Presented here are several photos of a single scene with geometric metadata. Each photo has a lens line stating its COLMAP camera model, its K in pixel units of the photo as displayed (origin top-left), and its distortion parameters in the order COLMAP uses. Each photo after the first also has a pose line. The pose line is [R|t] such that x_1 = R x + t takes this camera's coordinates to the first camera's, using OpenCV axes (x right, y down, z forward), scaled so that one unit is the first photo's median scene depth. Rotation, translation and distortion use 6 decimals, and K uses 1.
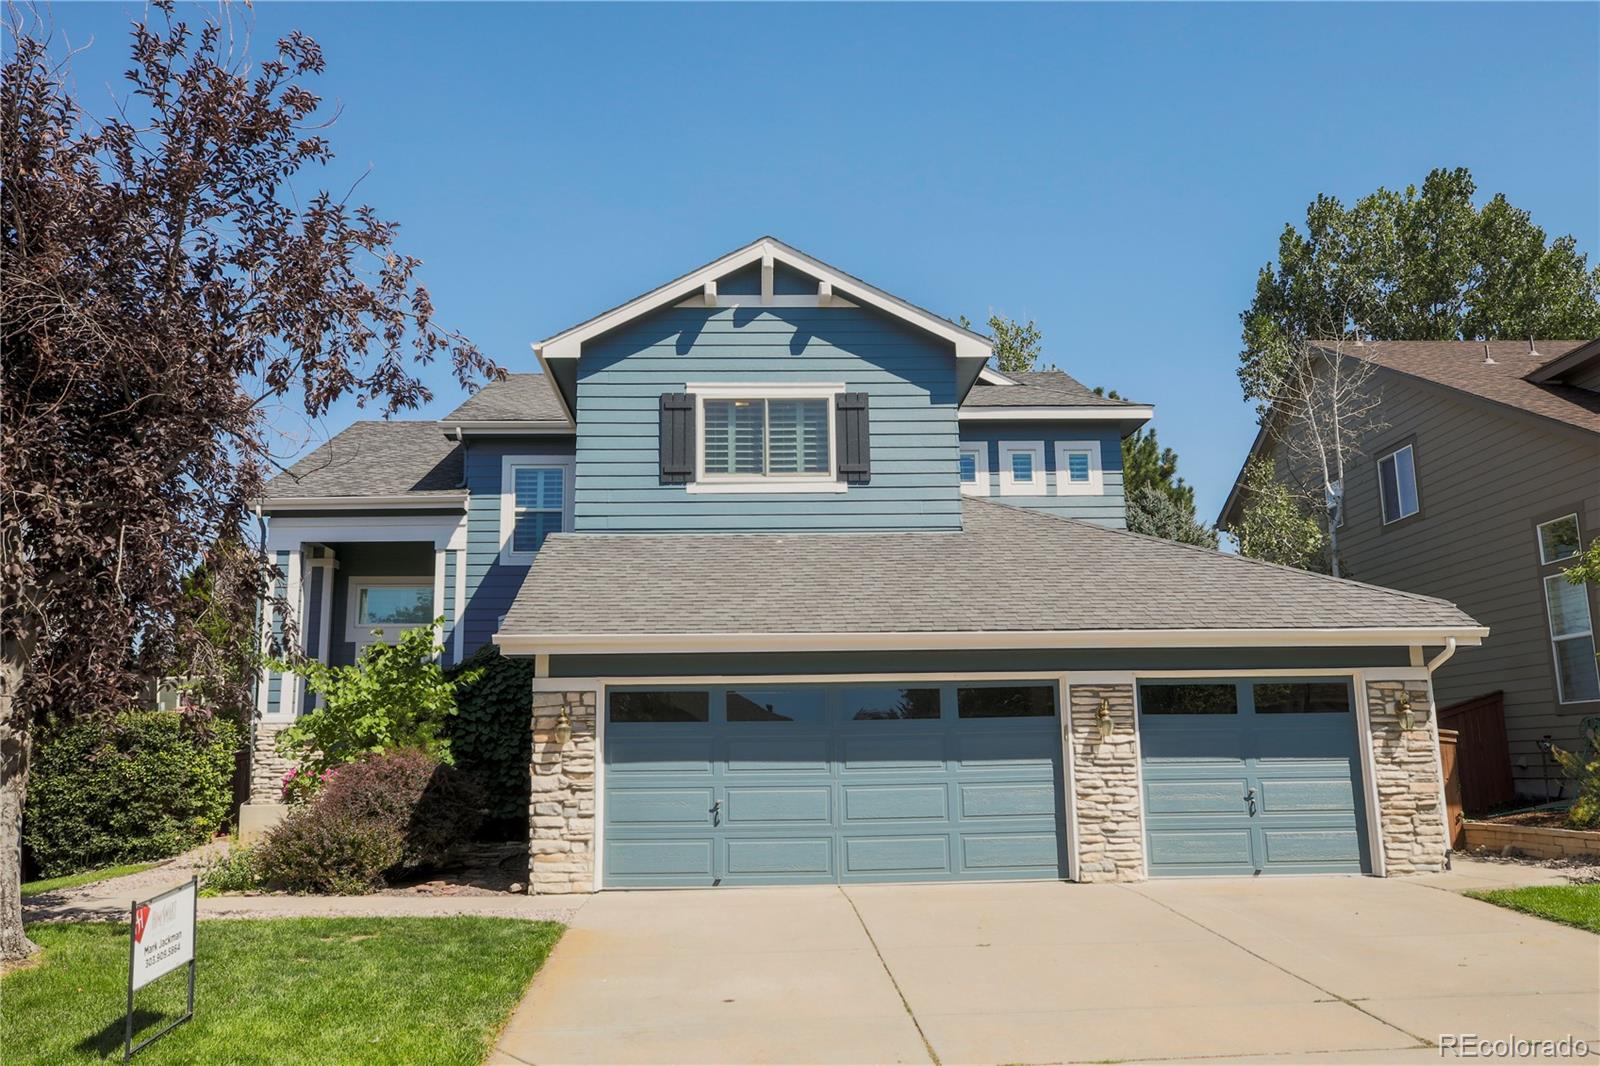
lens RADIAL K [[1314.0, 0, 800.0], [0, 1314.0, 533.0], [0, 0, 1]] dist [0.032401, 0.005226]
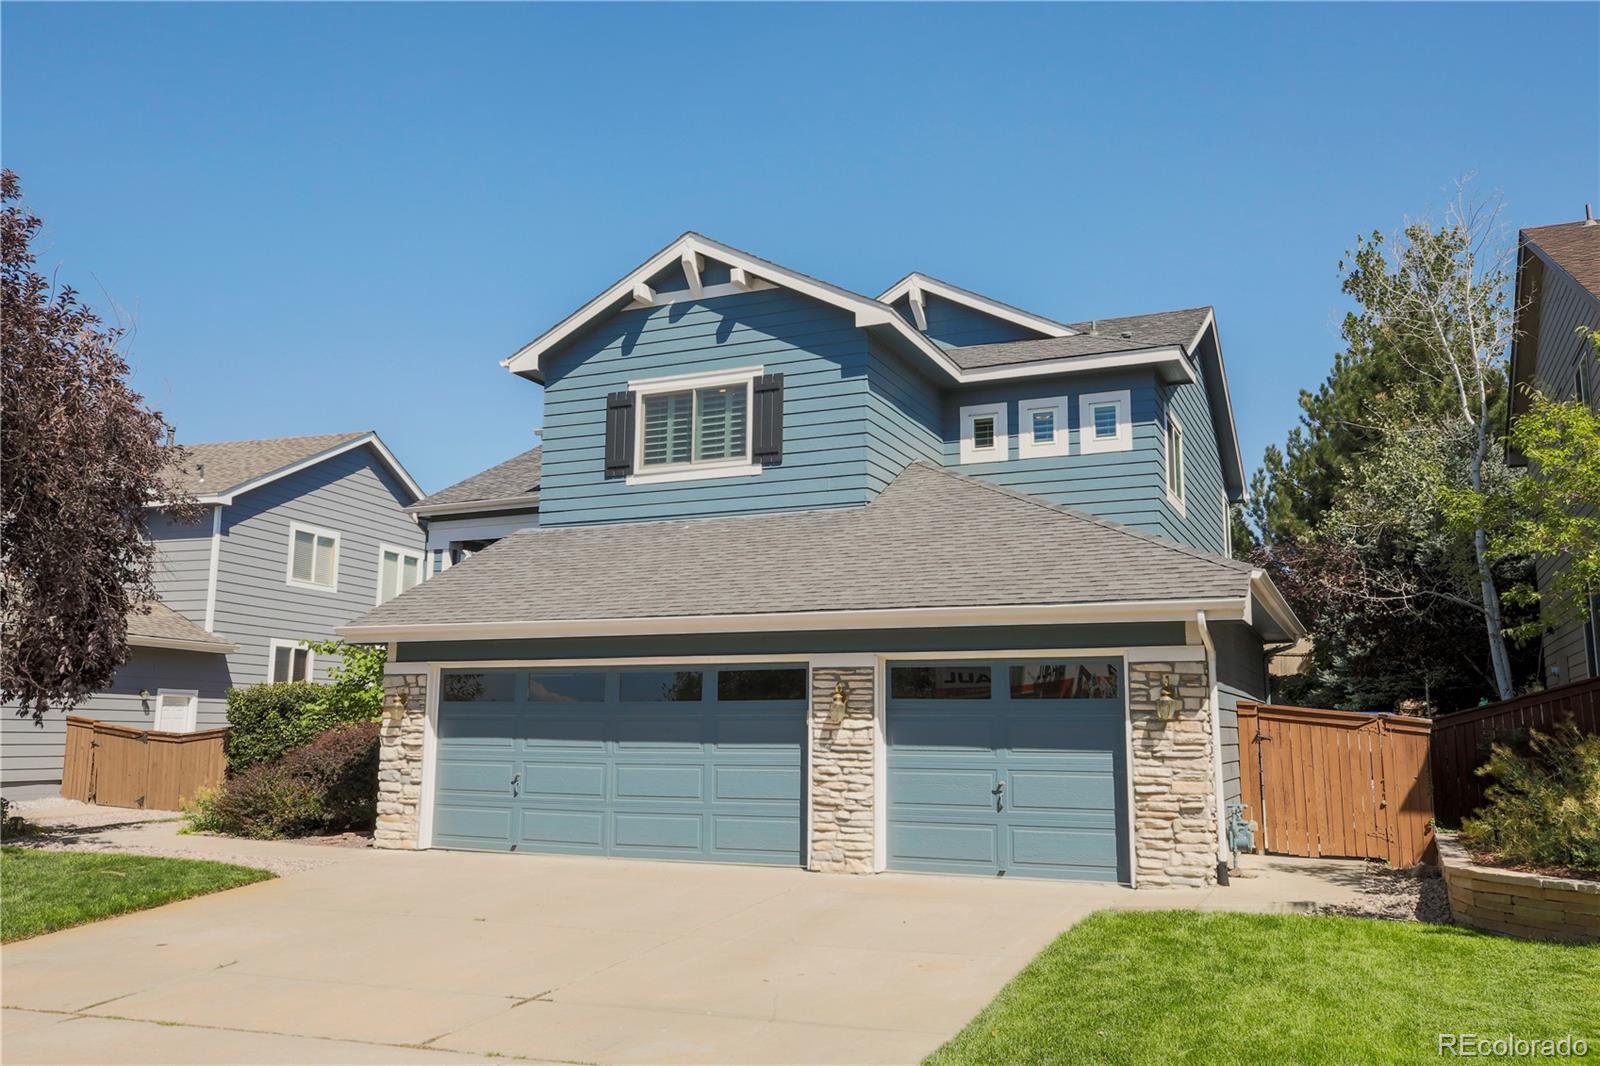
lens RADIAL K [[1314.0, 0, 800.0], [0, 1314.0, 533.0], [0, 0, 1]] dist [0.032401, 0.005226]
pose [[0.886434, -0.046757, -0.460488, 0.526886], [0.060139, 0.998086, 0.014423, 0.001368], [0.458932, -0.040478, 0.887549, 0.114184]]
